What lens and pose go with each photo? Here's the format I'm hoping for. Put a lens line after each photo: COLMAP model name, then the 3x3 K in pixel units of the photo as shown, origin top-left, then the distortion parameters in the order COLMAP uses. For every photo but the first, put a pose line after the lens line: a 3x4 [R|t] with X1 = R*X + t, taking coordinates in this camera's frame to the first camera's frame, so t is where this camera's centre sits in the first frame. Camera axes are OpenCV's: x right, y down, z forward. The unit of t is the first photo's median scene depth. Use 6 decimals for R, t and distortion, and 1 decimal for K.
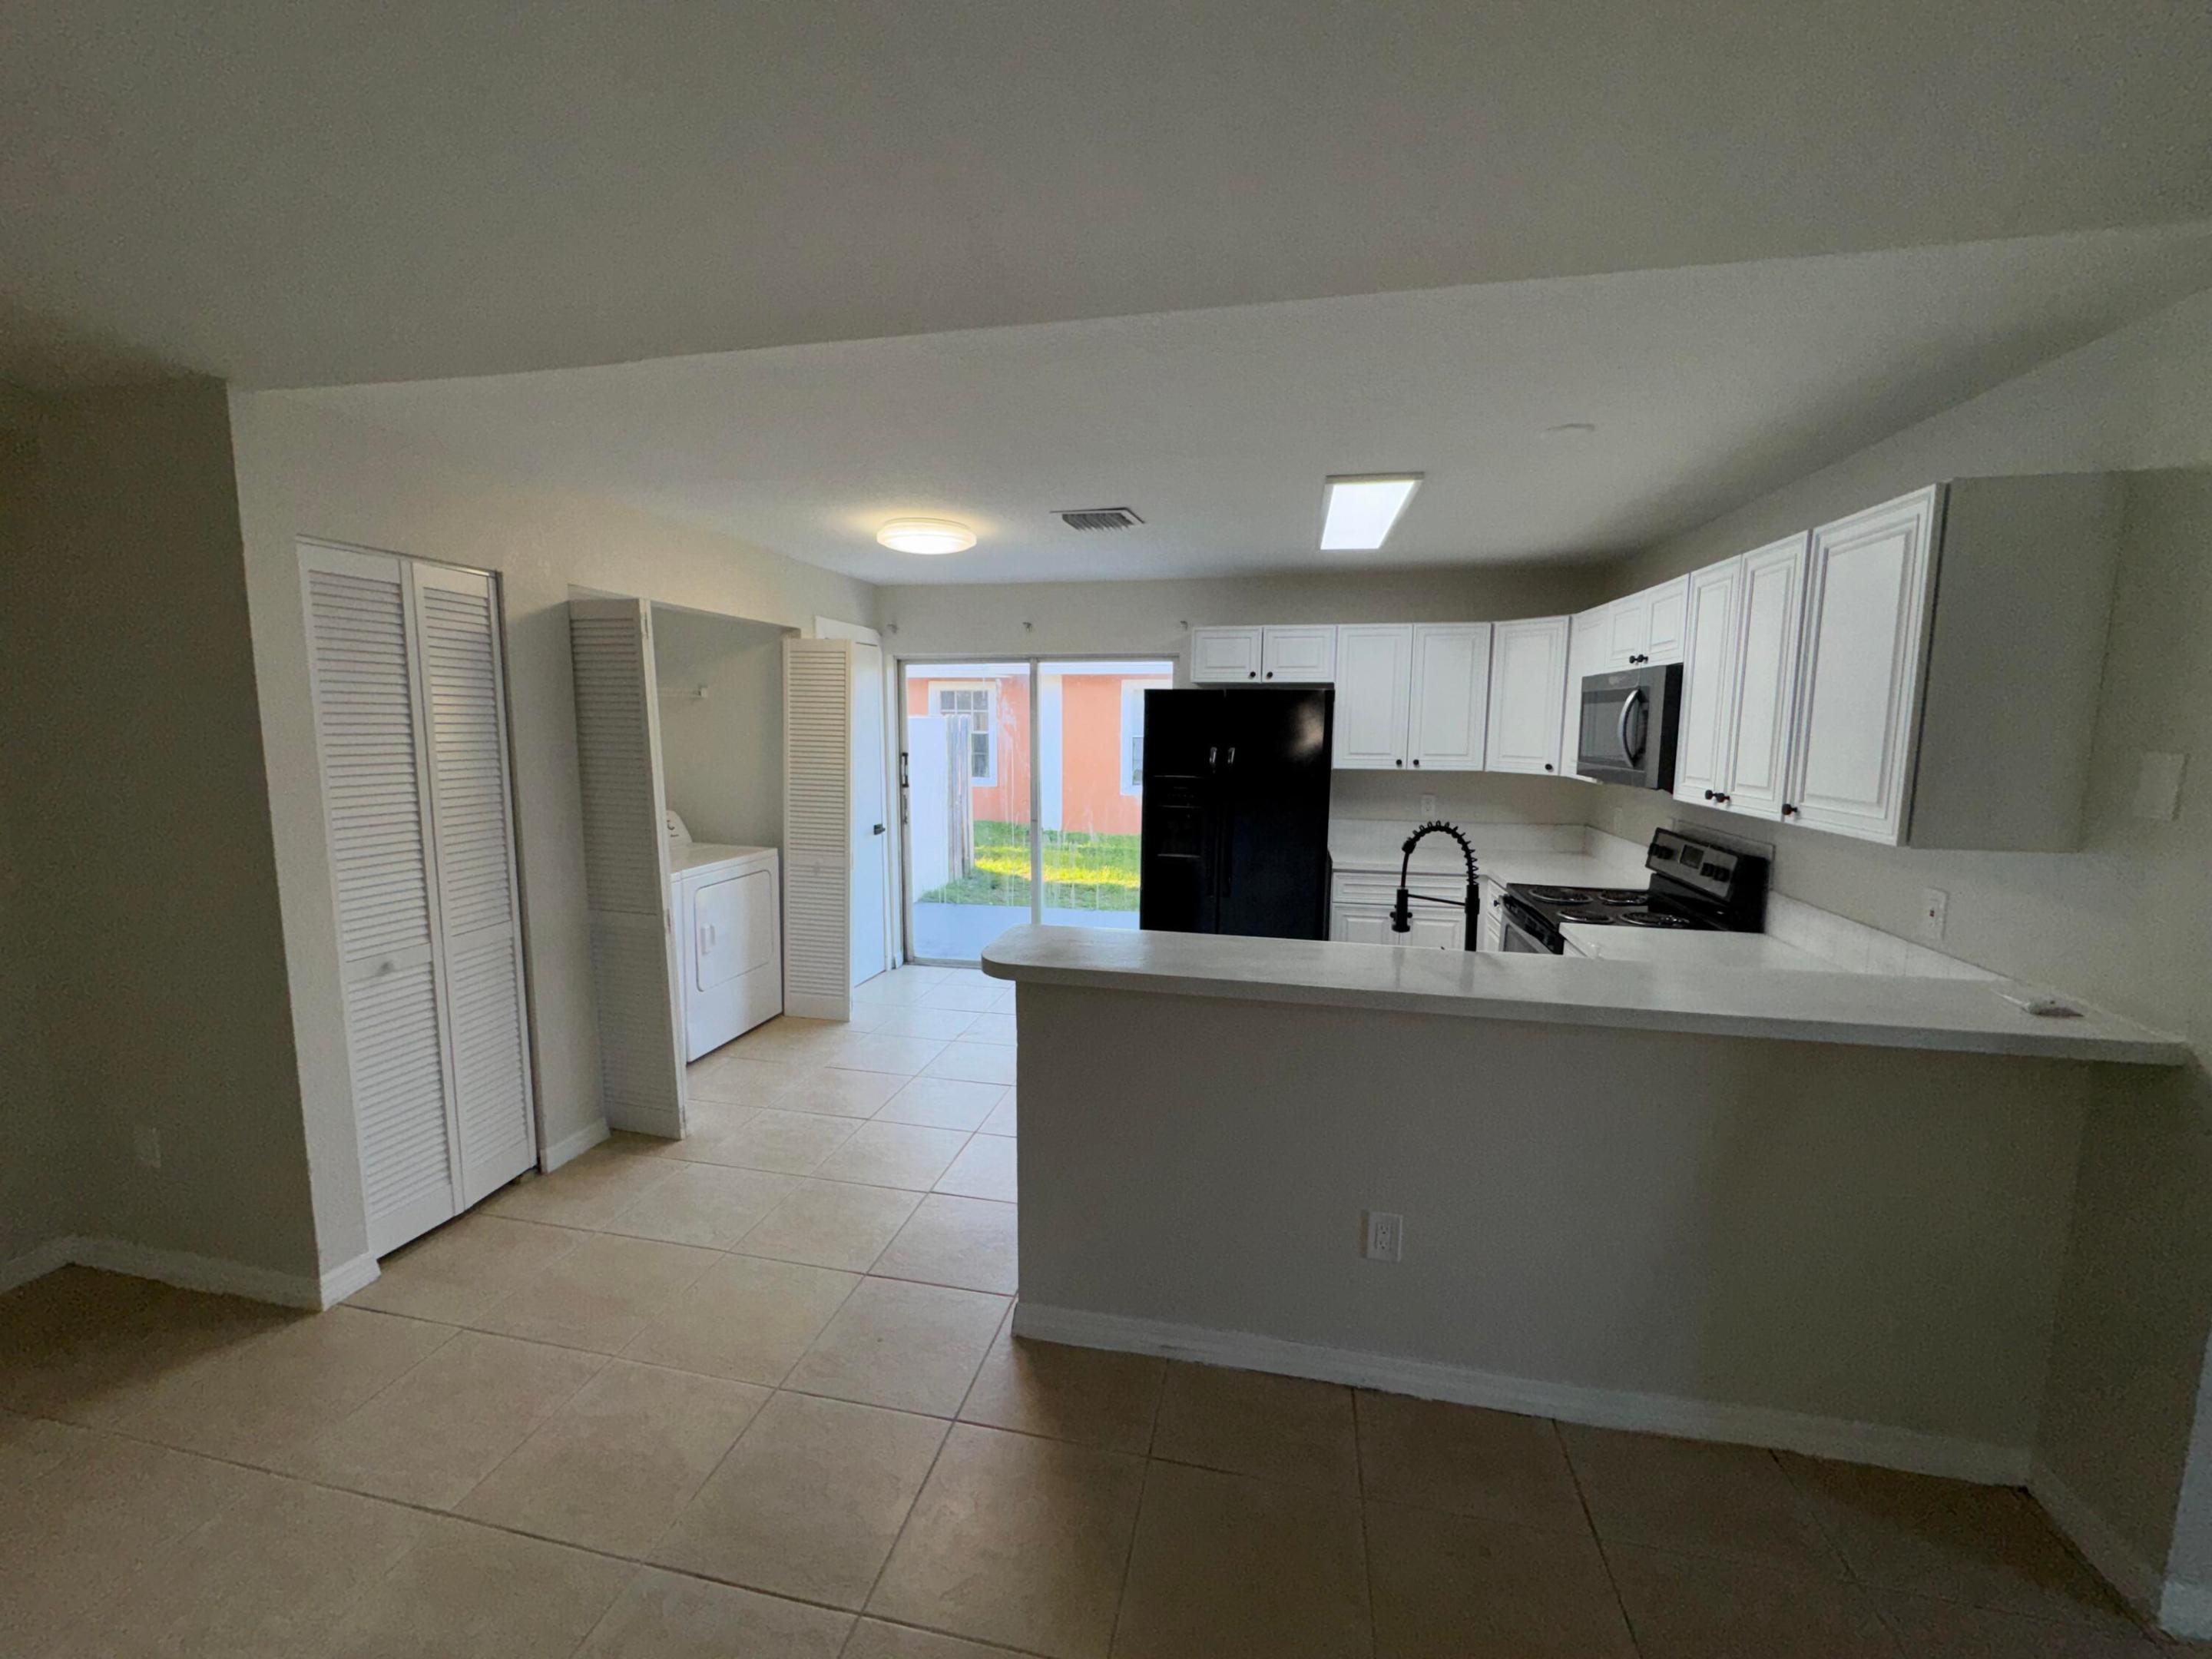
lens RADIAL K [[885.6, 0, 1106.0], [0, 885.6, 829.5], [0, 0, 1]] dist [-0.005590, 0.000617]
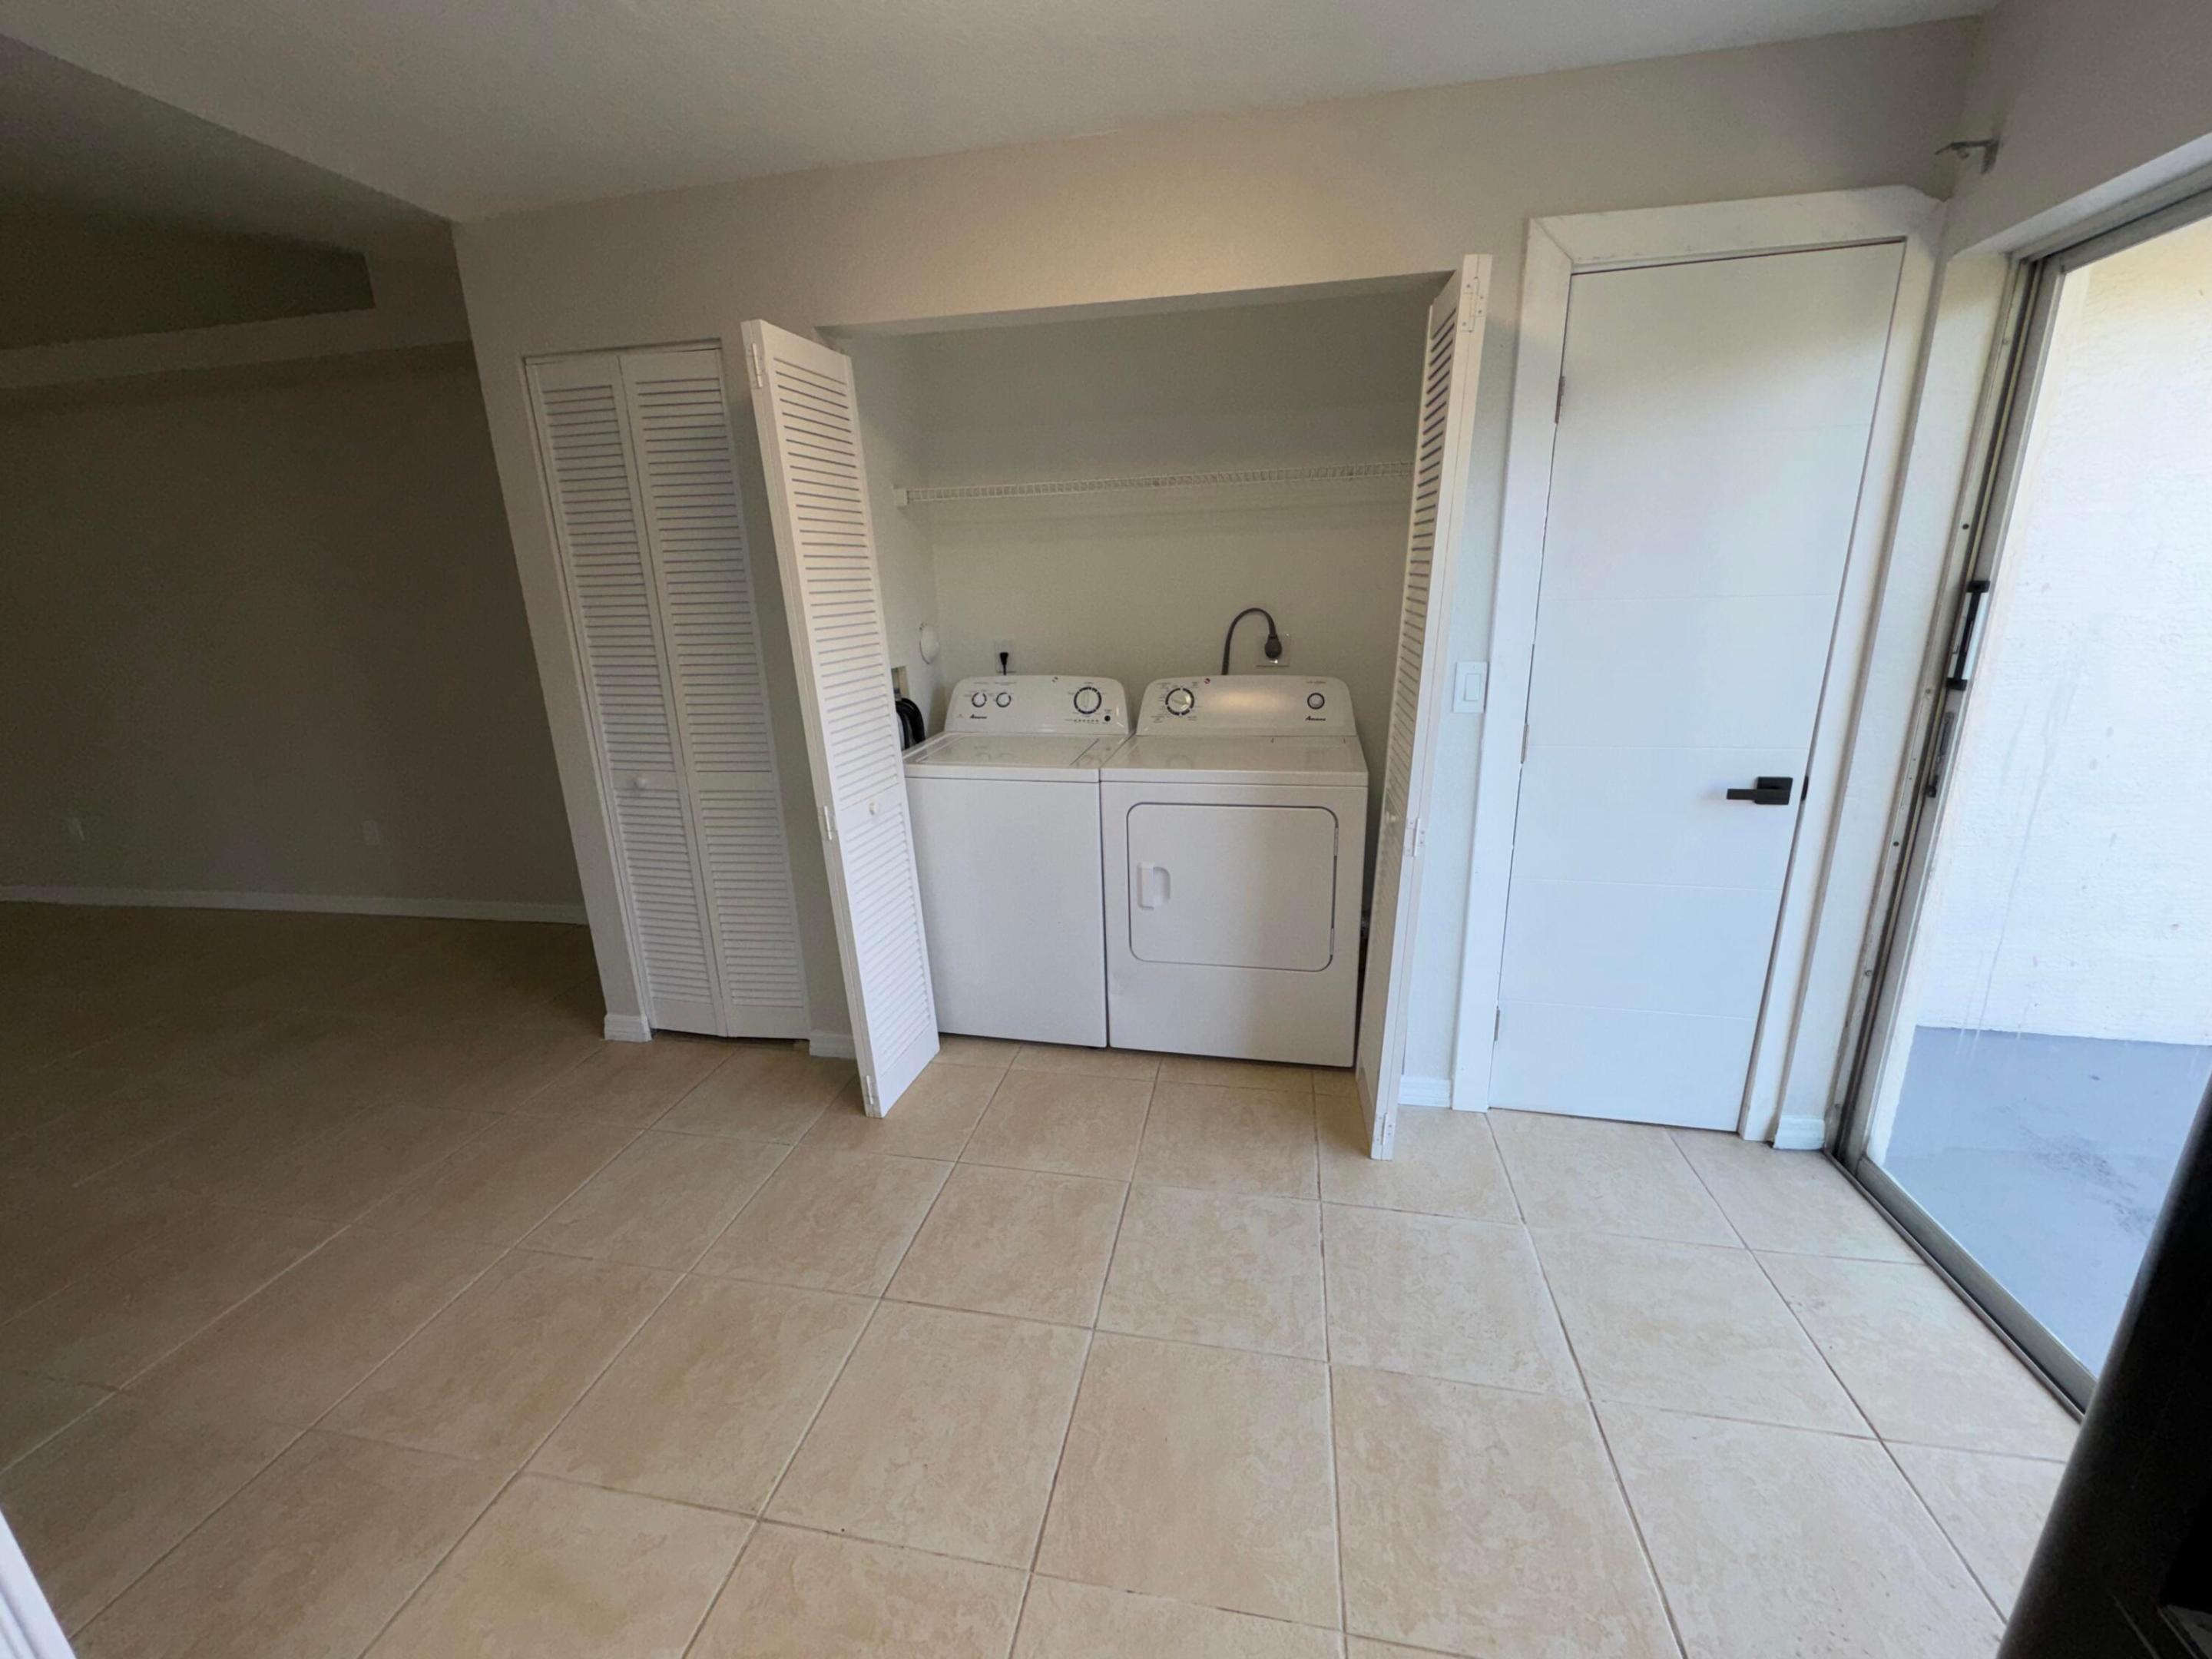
lens RADIAL K [[885.6, 0, 1106.0], [0, 885.6, 829.5], [0, 0, 1]] dist [-0.005590, 0.000617]
pose [[0.008577, 0.260483, -0.965440, 0.140154], [-0.095002, 0.961321, 0.258527, -0.072907], [0.995440, 0.089502, 0.032992, 0.947954]]
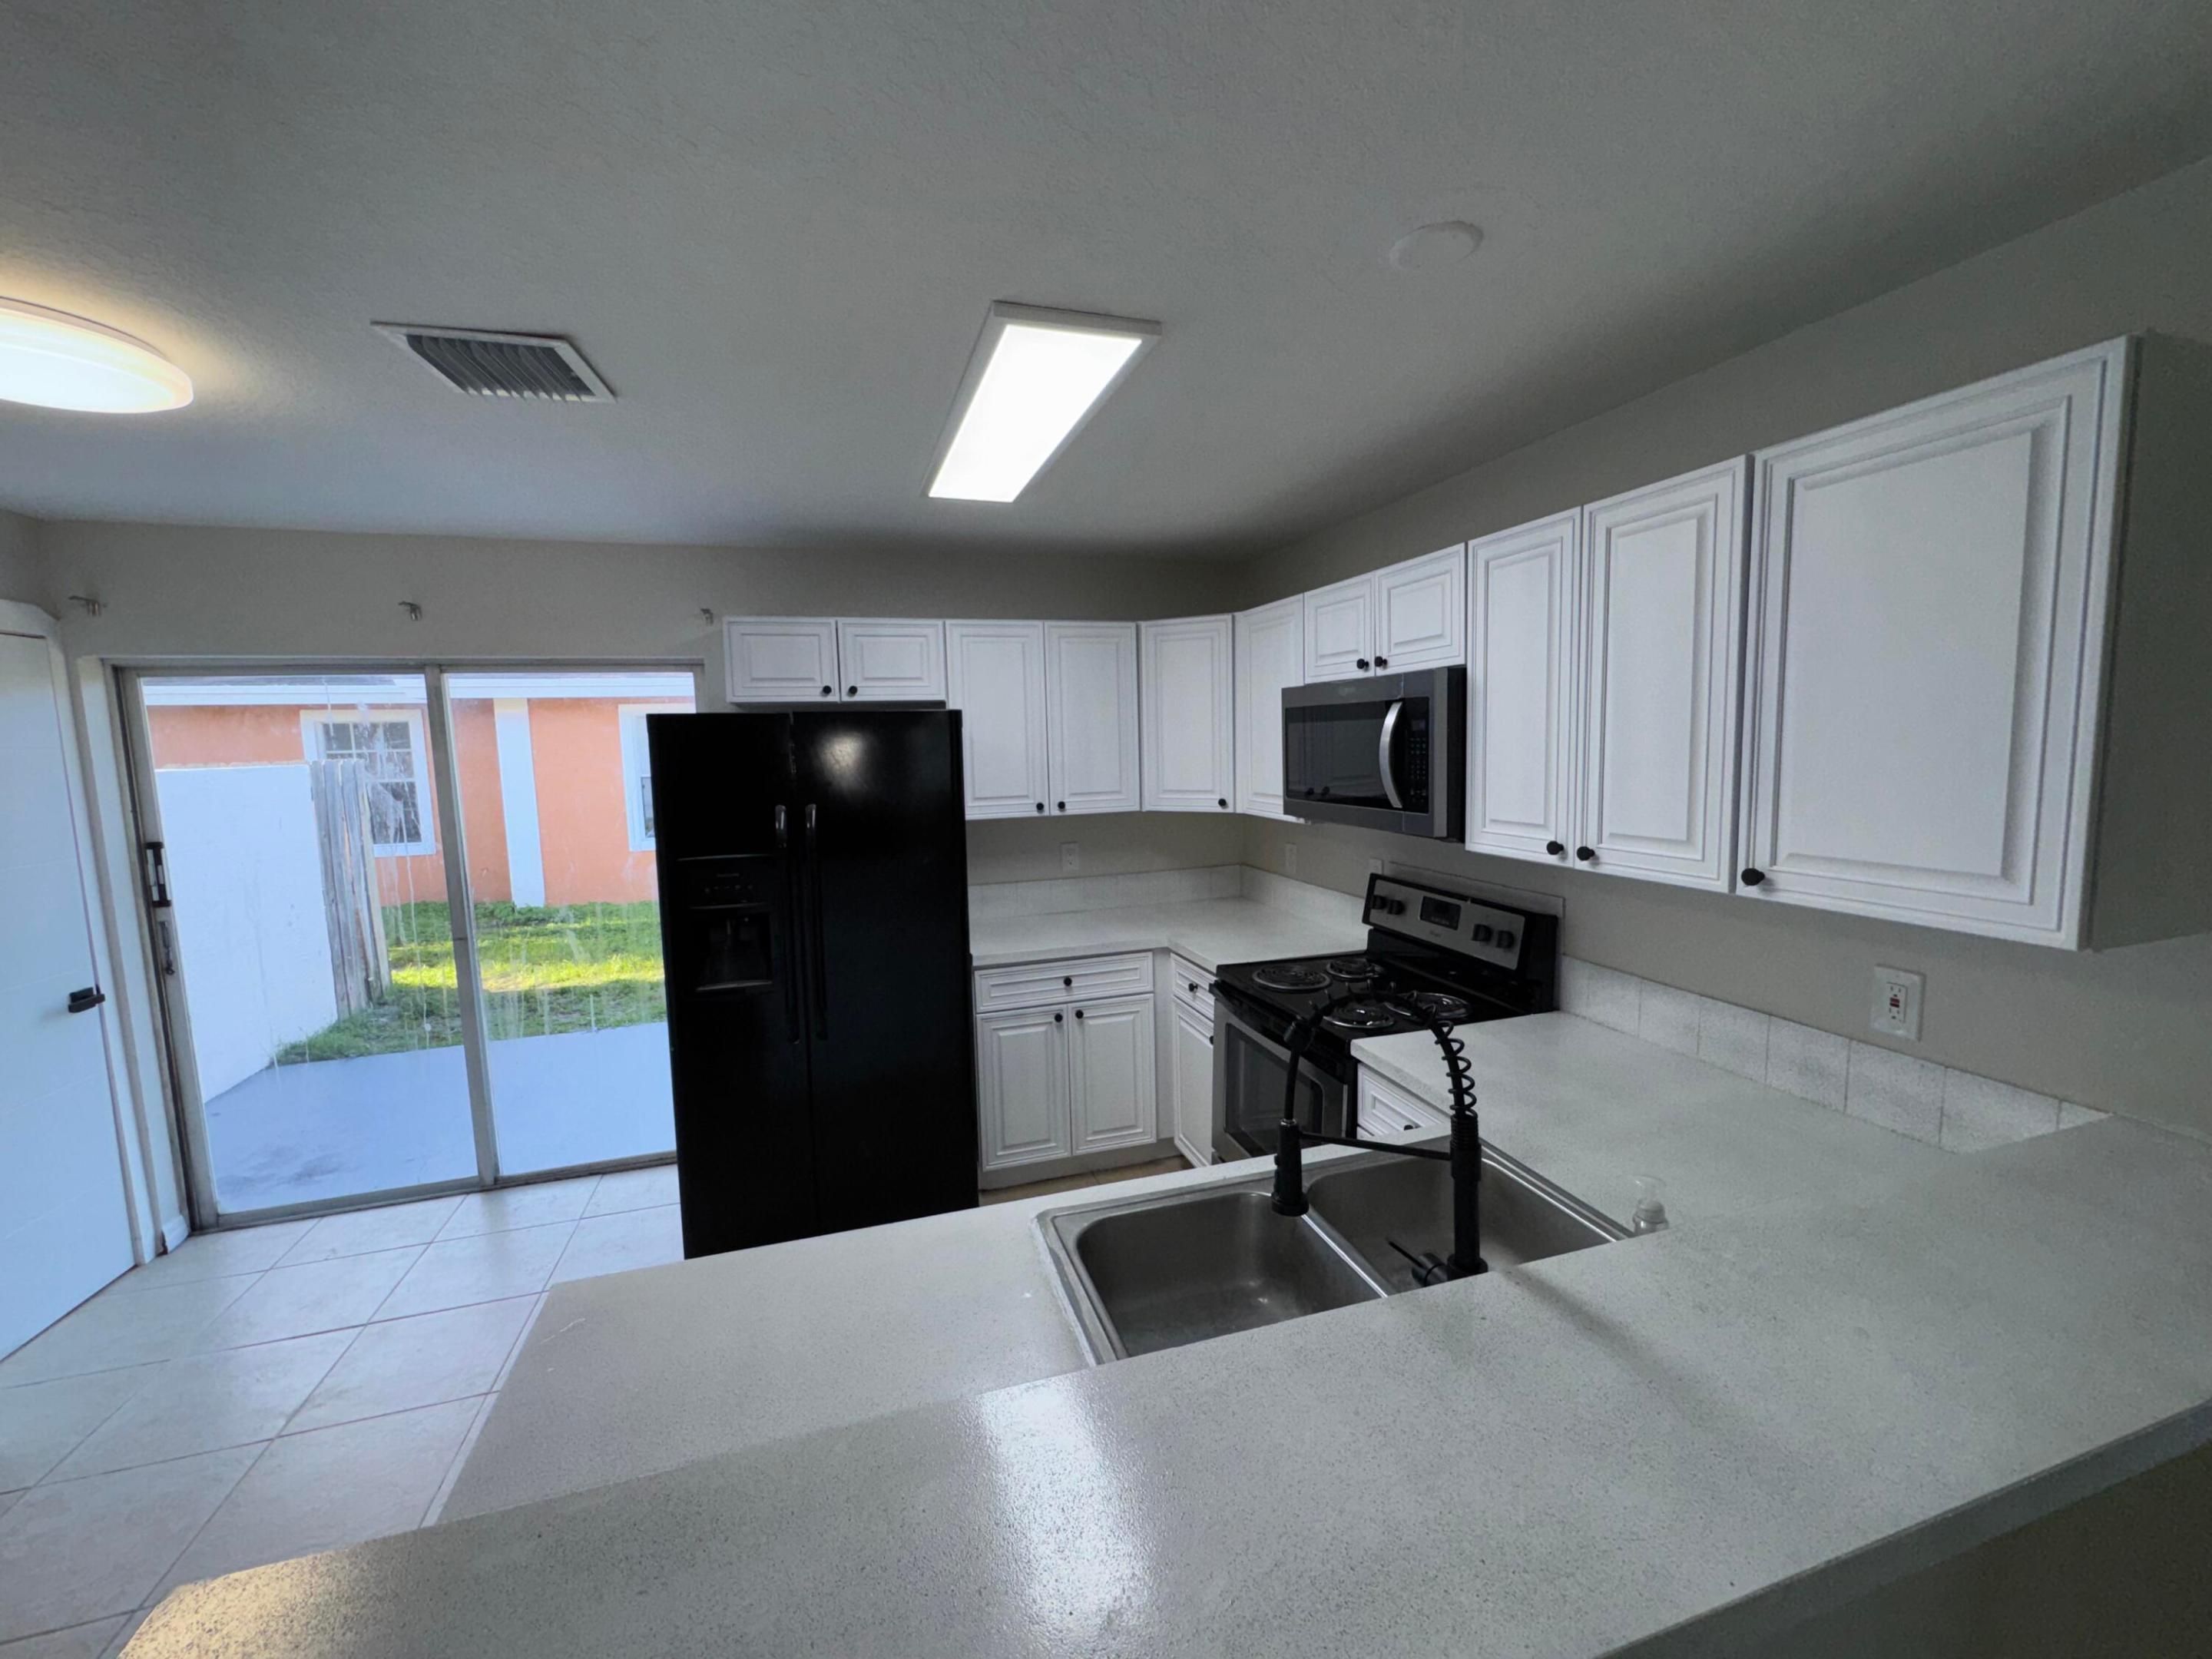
lens RADIAL K [[885.6, 0, 1106.0], [0, 885.6, 829.5], [0, 0, 1]] dist [-0.005590, 0.000617]
pose [[0.871302, -0.078995, 0.484348, 0.020083], [0.091674, 0.995786, -0.002506, -0.056674], [-0.482109, 0.046586, 0.874872, 0.368199]]
